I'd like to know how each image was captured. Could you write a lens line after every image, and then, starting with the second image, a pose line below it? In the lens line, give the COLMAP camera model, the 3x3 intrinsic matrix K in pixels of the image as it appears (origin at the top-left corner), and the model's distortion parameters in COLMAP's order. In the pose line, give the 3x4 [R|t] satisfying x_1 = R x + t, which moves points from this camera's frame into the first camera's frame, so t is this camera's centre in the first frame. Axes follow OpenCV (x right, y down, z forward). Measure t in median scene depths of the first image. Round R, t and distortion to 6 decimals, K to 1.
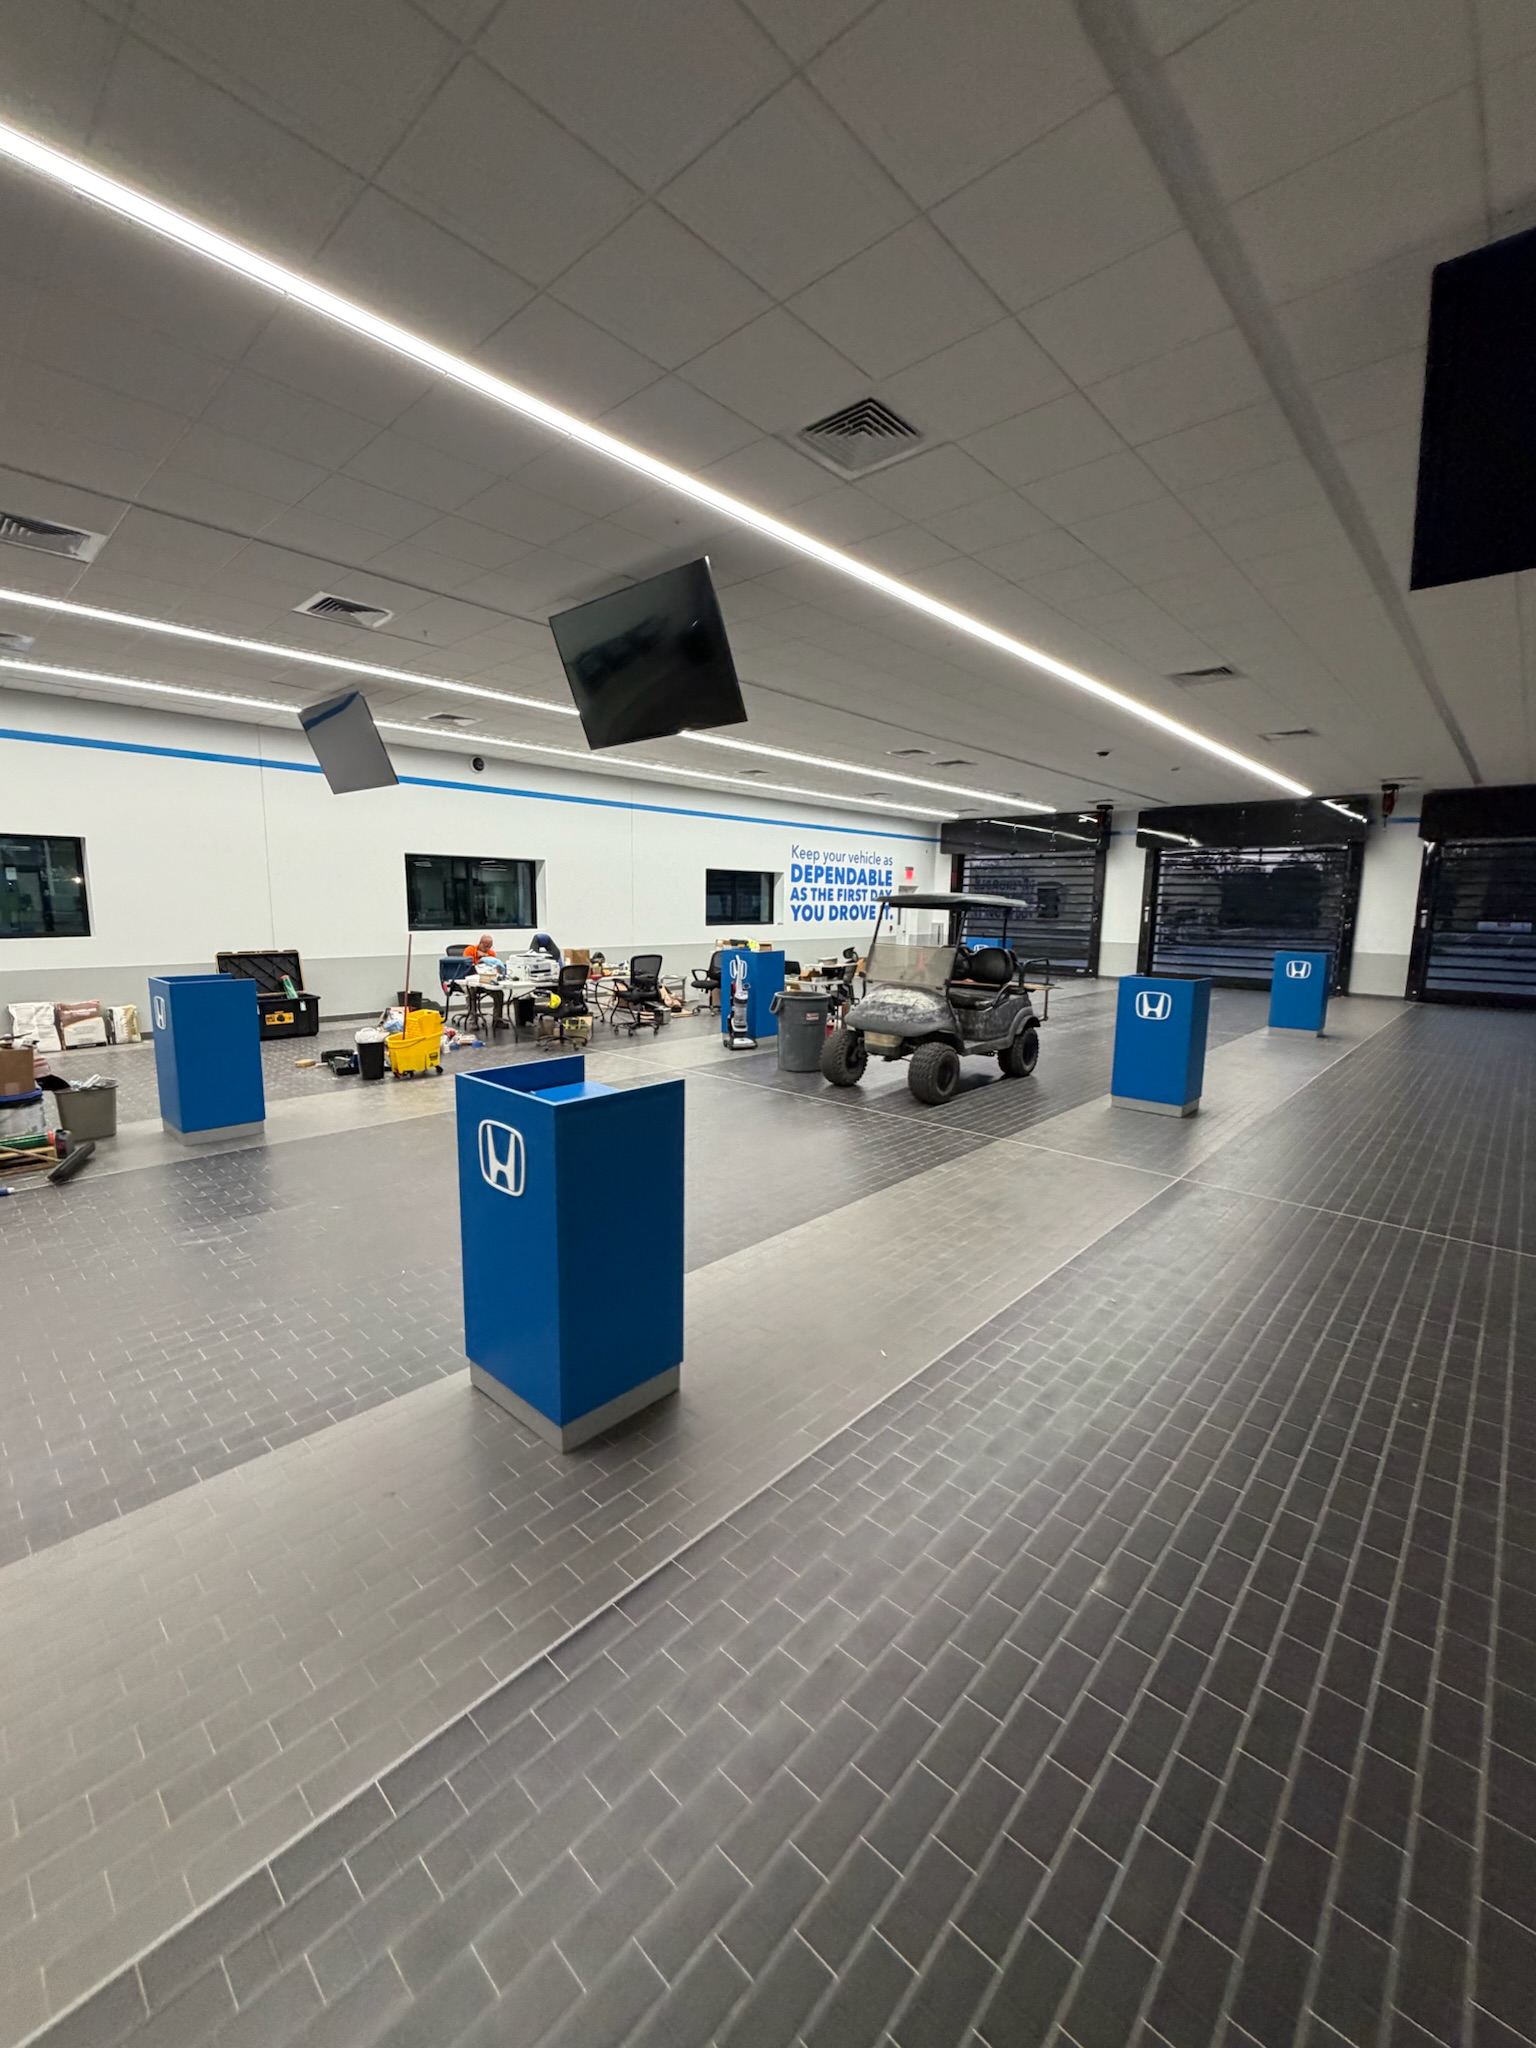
lens RADIAL K [[821.9, 0, 769.6], [0, 821.9, 1021.6], [0, 0, 1]] dist [-0.005029, 0.001302]
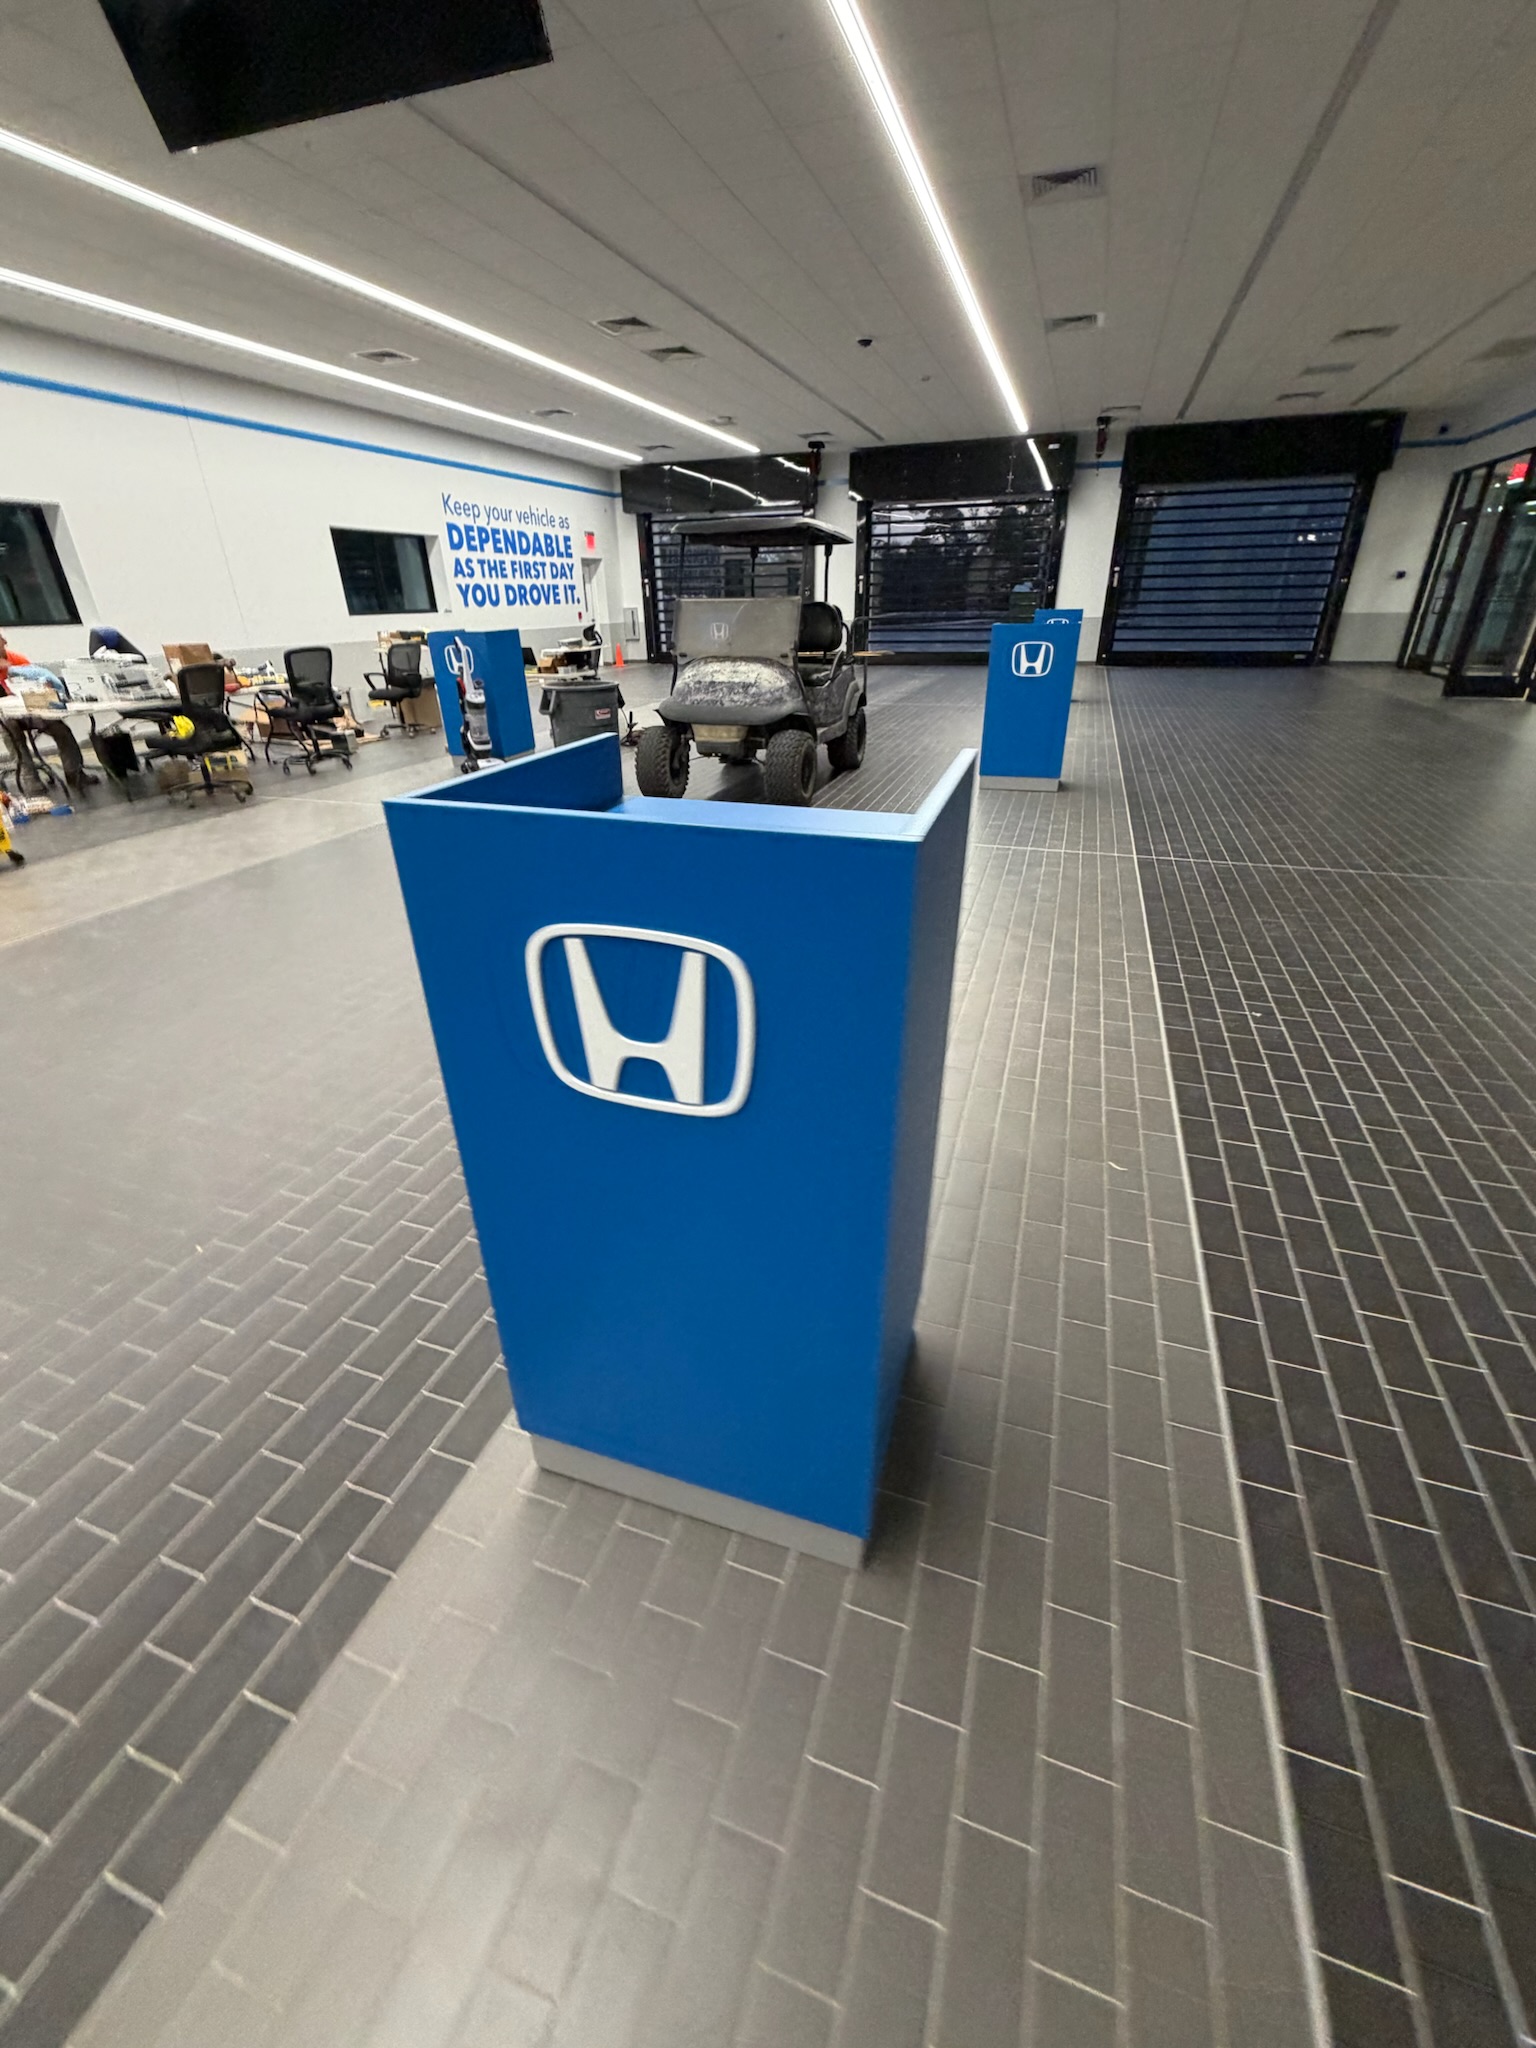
lens RADIAL K [[821.9, 0, 767.0], [0, 821.9, 1025.2], [0, 0, 1]] dist [-0.005029, 0.001302]
pose [[0.915835, -0.211319, 0.341454, -0.074905], [0.088389, 0.935561, 0.341926, 0.009805], [-0.391707, -0.282967, 0.875497, 0.127409]]
